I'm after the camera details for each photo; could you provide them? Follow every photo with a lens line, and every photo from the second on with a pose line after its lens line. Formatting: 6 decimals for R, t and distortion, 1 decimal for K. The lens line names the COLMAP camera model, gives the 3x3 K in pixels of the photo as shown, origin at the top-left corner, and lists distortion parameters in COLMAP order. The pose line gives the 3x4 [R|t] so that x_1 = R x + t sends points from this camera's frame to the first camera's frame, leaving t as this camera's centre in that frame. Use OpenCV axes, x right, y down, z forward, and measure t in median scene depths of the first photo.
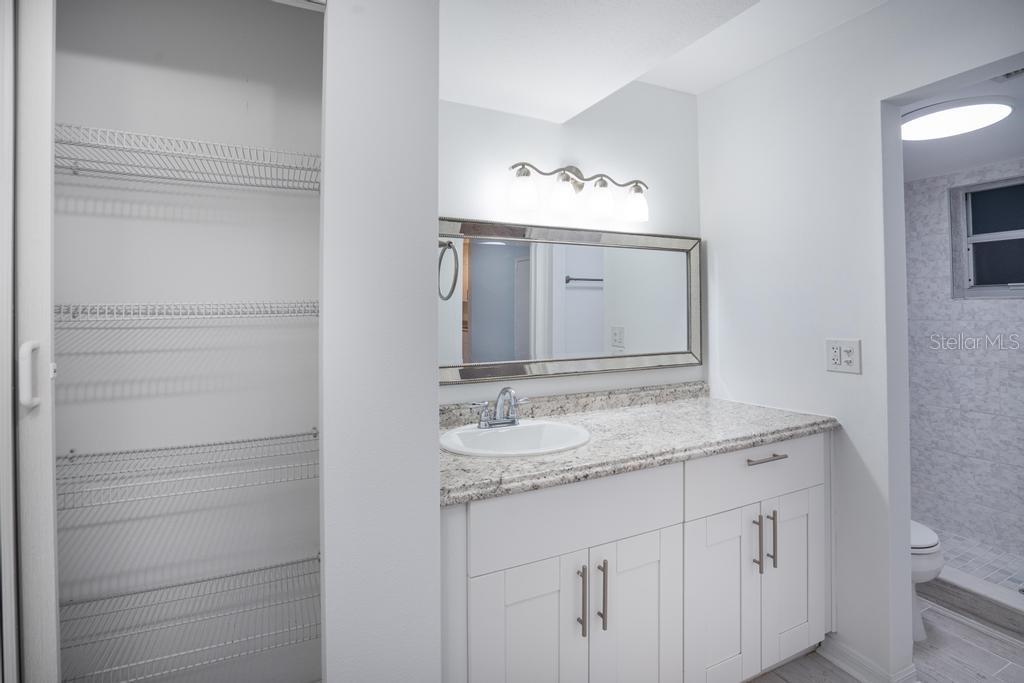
lens RADIAL K [[479.3, 0, 511.1], [0, 479.3, 305.2], [0, 0, 1]] dist [-0.051759, 0.015874]
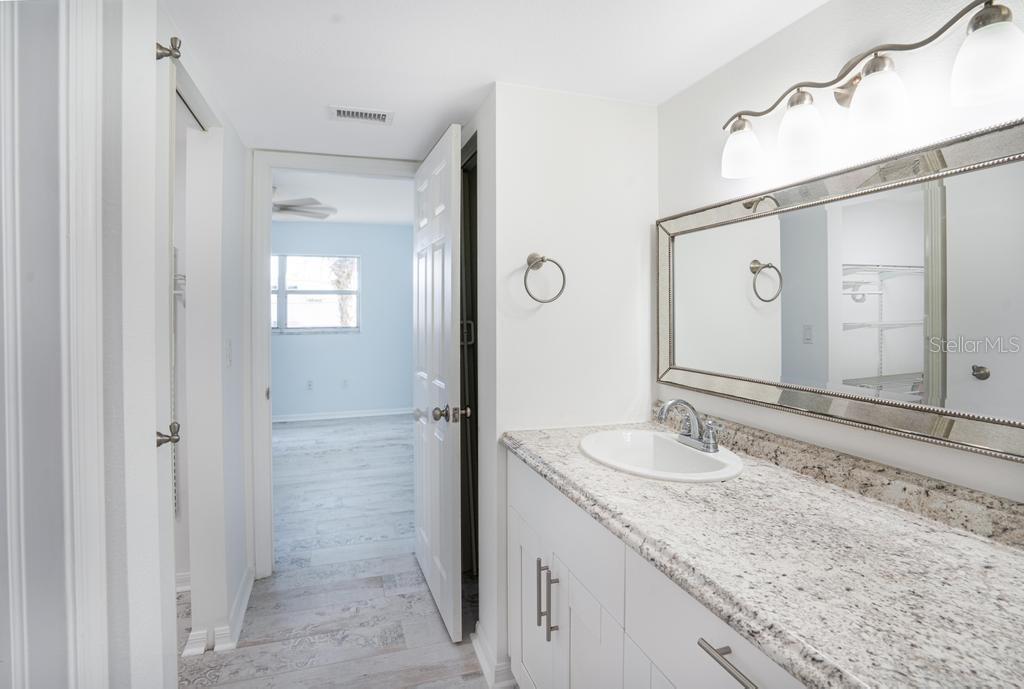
lens RADIAL K [[496.9, 0, 493.6], [0, 496.9, 316.7], [0, 0, 1]] dist [-0.050481, 0.019608]
pose [[-0.139292, 0.015562, -0.990129, 0.805040], [0.016692, 0.999771, 0.013365, 0.002508], [0.990111, -0.014666, -0.139519, 0.691965]]
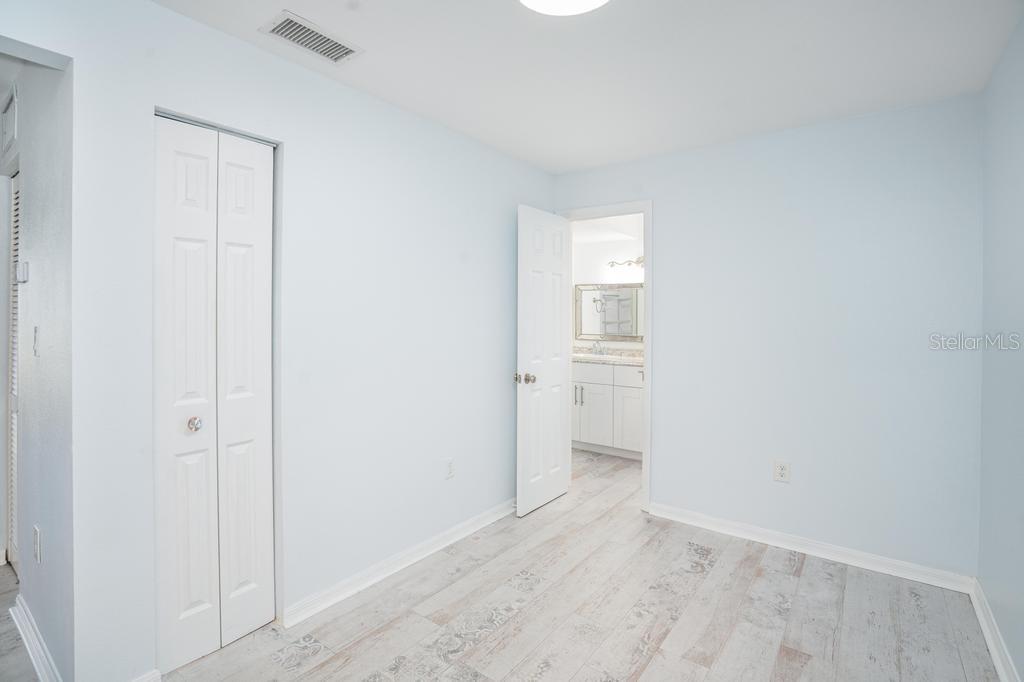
lens RADIAL K [[479.3, 0, 511.1], [0, 479.3, 304.7], [0, 0, 1]] dist [-0.051759, 0.015874]
pose [[0.464438, -0.012722, -0.885514, 2.099842], [0.004507, 0.999918, -0.012002, -0.020974], [0.885594, 0.001583, 0.464457, -0.762535]]
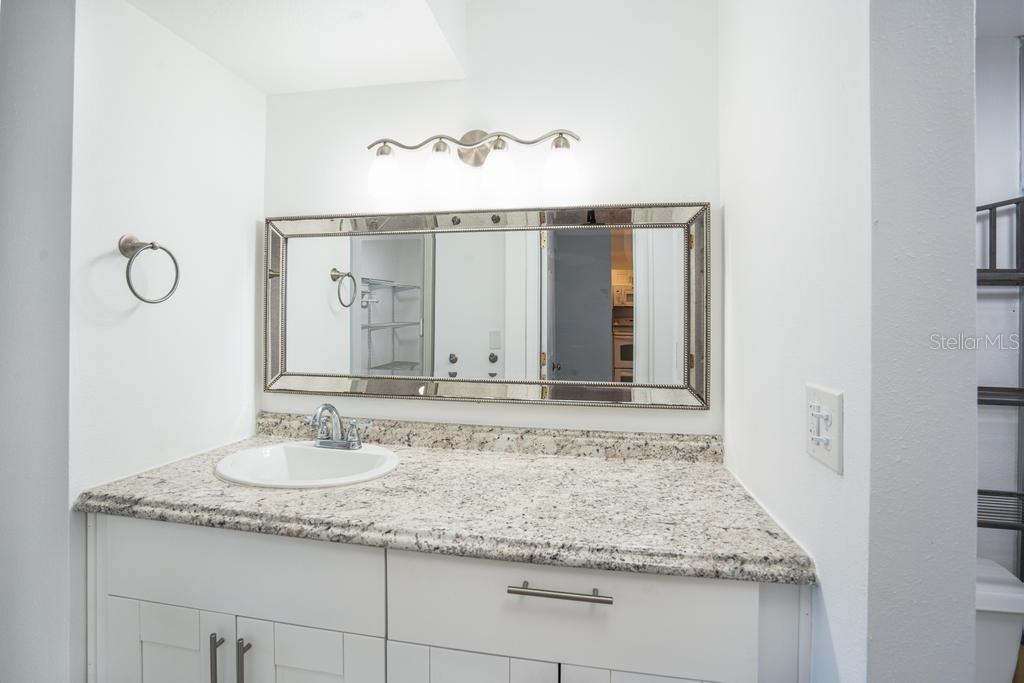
lens RADIAL K [[488.7, 0, 505.9], [0, 488.7, 312.0], [0, 0, 1]] dist [-0.037929, 0.001607]
pose [[0.805412, 0.005489, -0.592690, 0.676460], [-0.002818, 0.999981, 0.005431, -0.001574], [0.592708, -0.002704, 0.805413, 0.421306]]
